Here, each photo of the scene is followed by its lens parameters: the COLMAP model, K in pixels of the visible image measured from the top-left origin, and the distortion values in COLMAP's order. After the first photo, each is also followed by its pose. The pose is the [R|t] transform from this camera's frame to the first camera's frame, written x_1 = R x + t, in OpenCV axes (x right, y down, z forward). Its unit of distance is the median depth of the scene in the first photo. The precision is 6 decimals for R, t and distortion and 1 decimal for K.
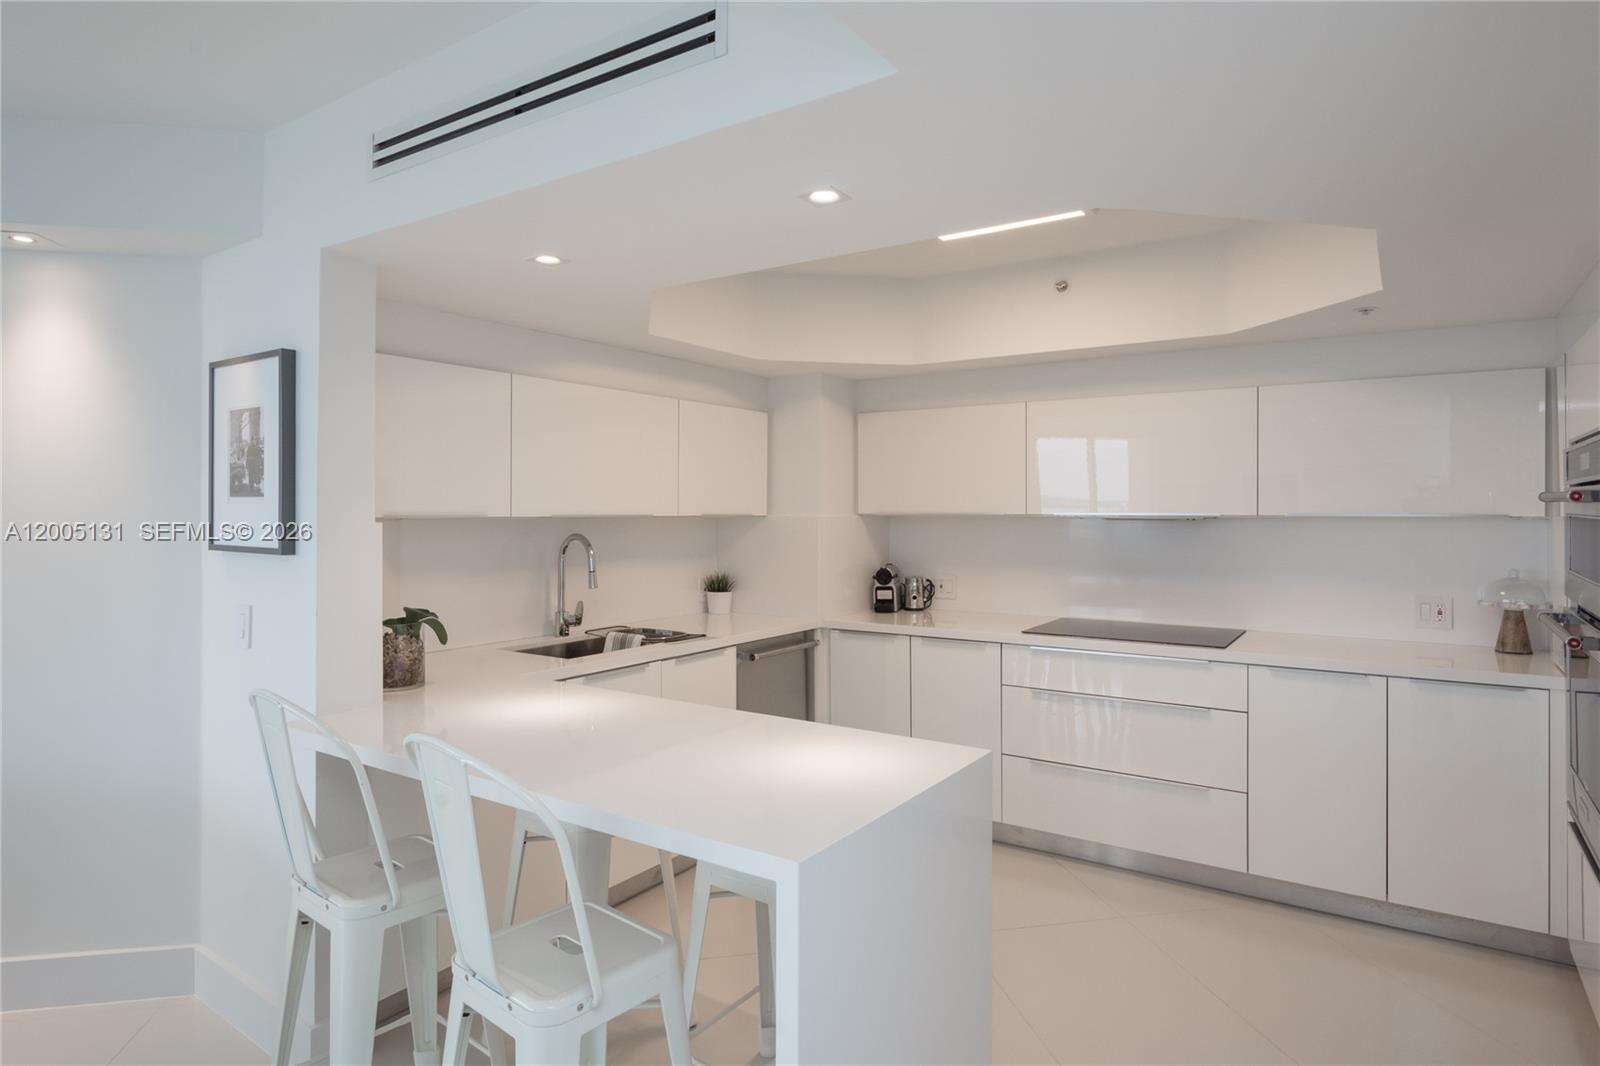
lens RADIAL K [[897.9, 0, 803.7], [0, 897.9, 516.8], [0, 0, 1]] dist [0.000524, 0.000348]
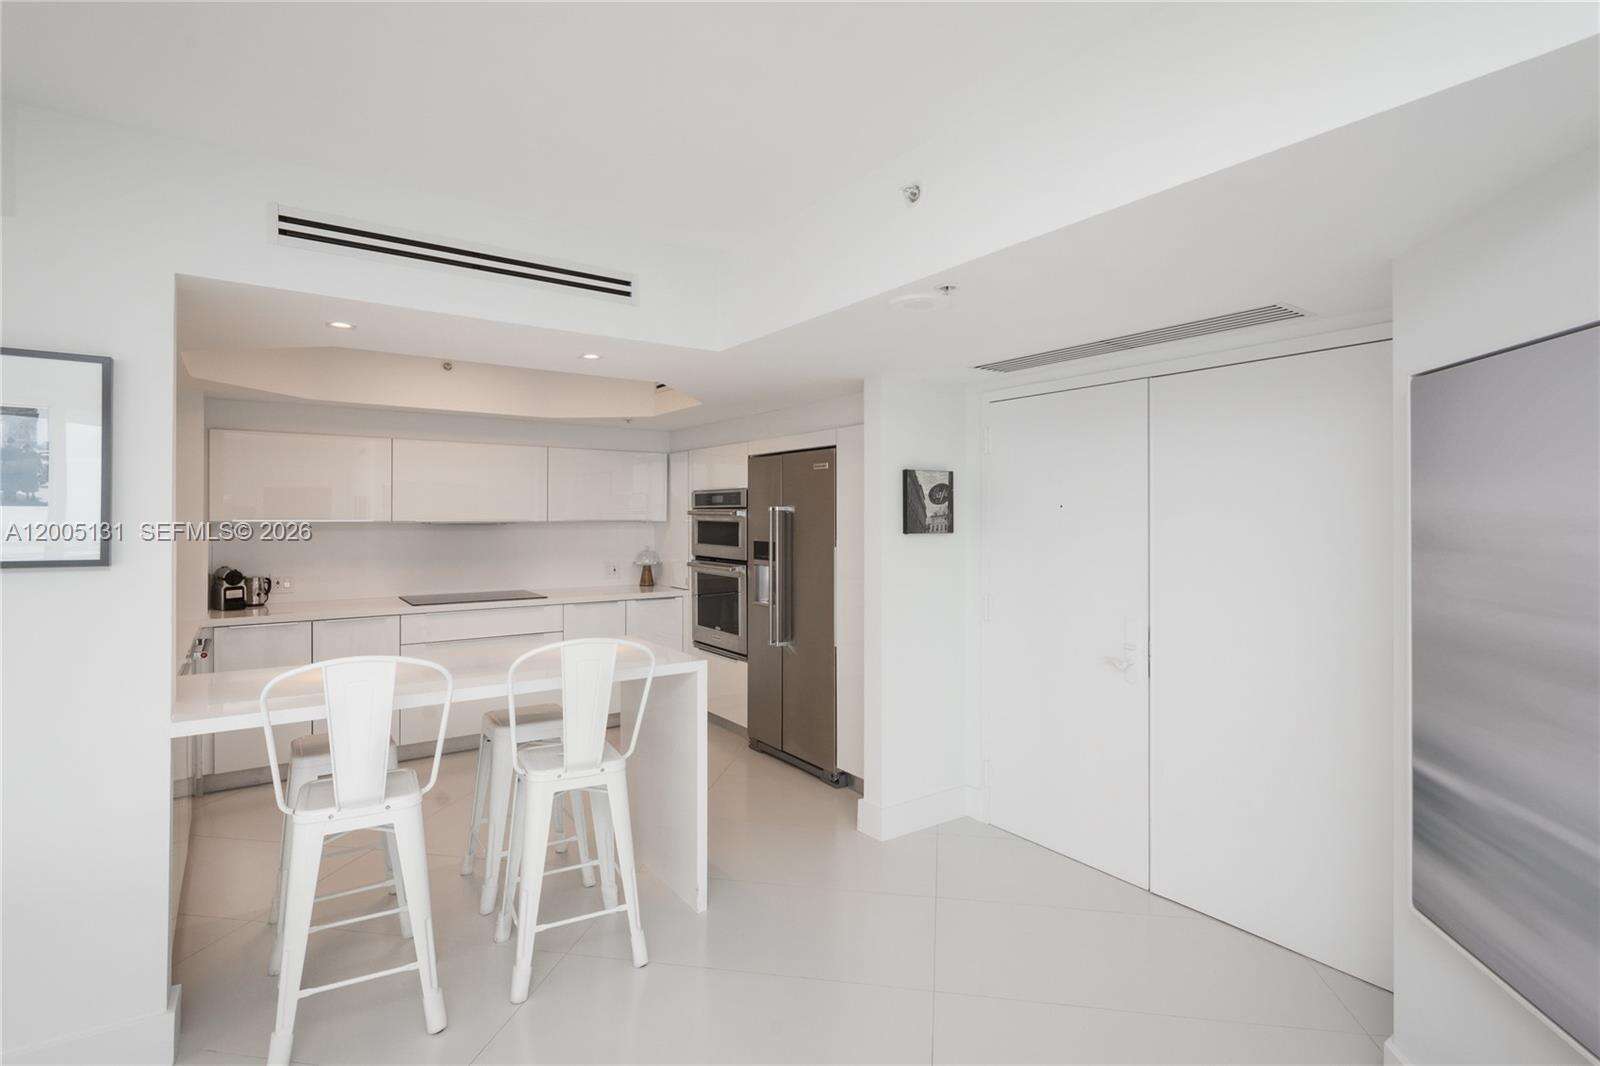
lens RADIAL K [[773.4, 0, 800.0], [0, 773.4, 533.0], [0, 0, 1]] dist [-0.000566, -0.000094]
pose [[0.367739, -0.018704, 0.929741, -0.704241], [0.005725, 0.999824, 0.017850, -0.003136], [-0.929912, -0.001241, 0.367781, -0.014981]]
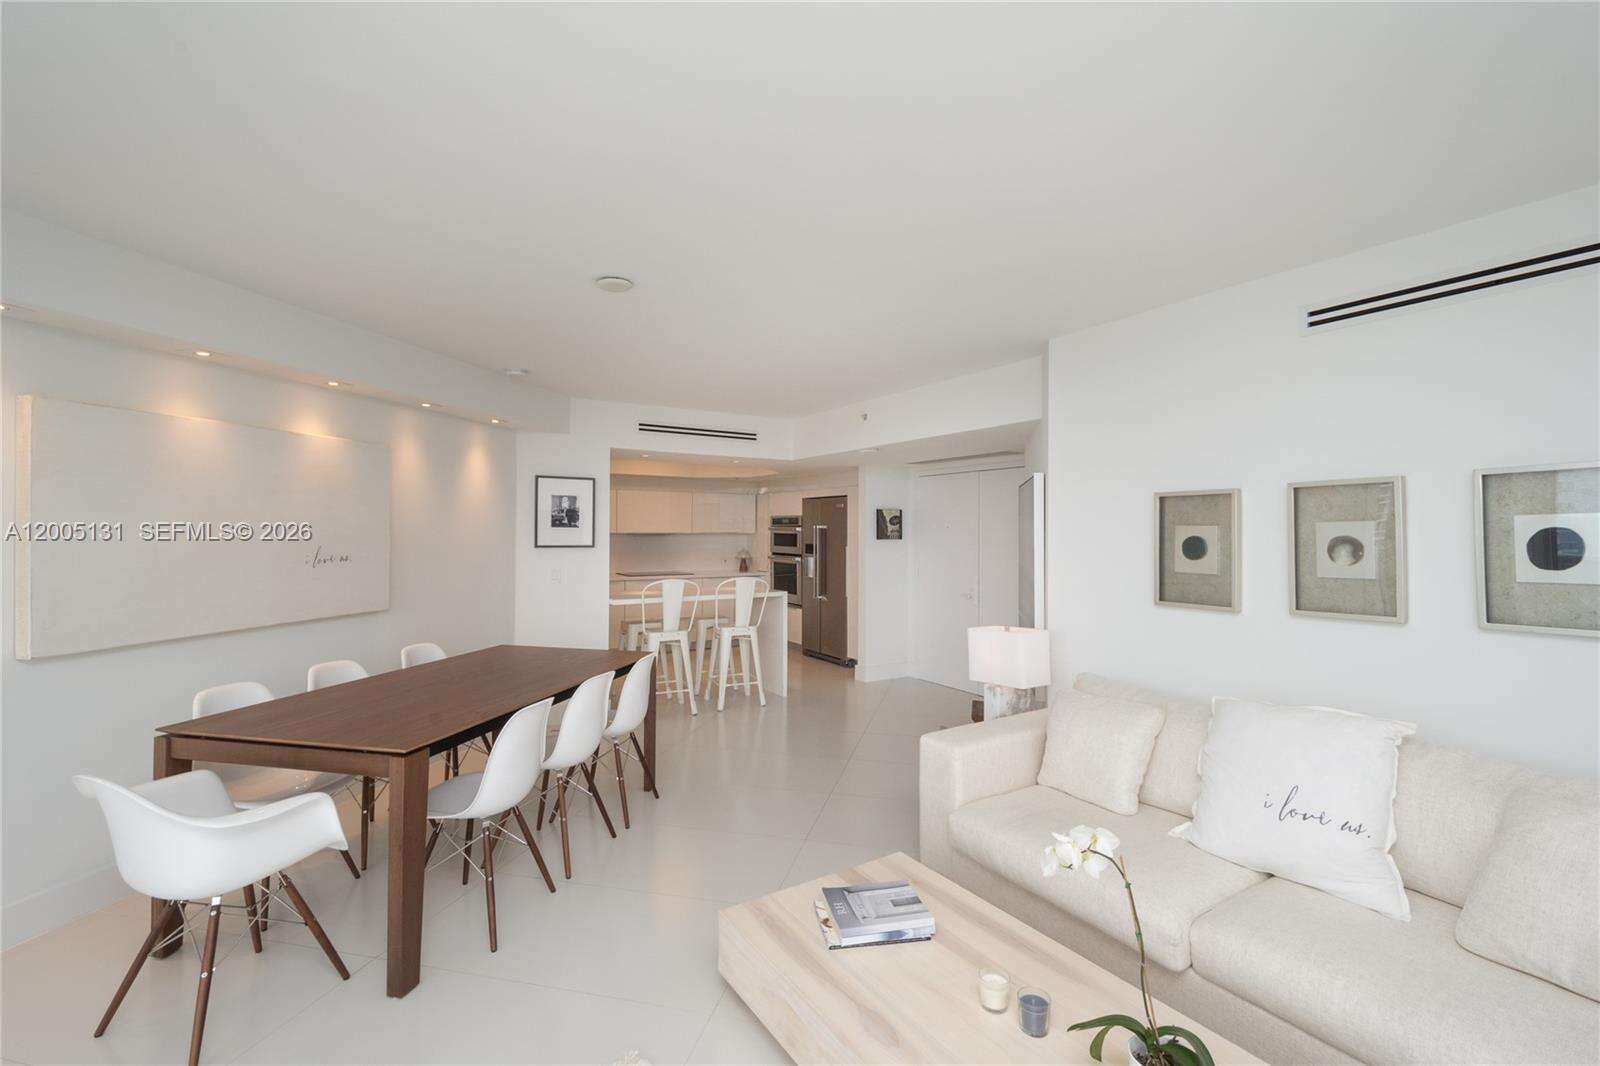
lens RADIAL K [[698.6, 0, 800.0], [0, 698.6, 533.0], [0, 0, 1]] dist [-0.000091, -0.000005]
pose [[0.422295, -0.002450, 0.906455, -1.558368], [0.003081, 0.999994, 0.001267, -0.004121], [-0.906453, 0.002258, 0.422300, -0.393097]]
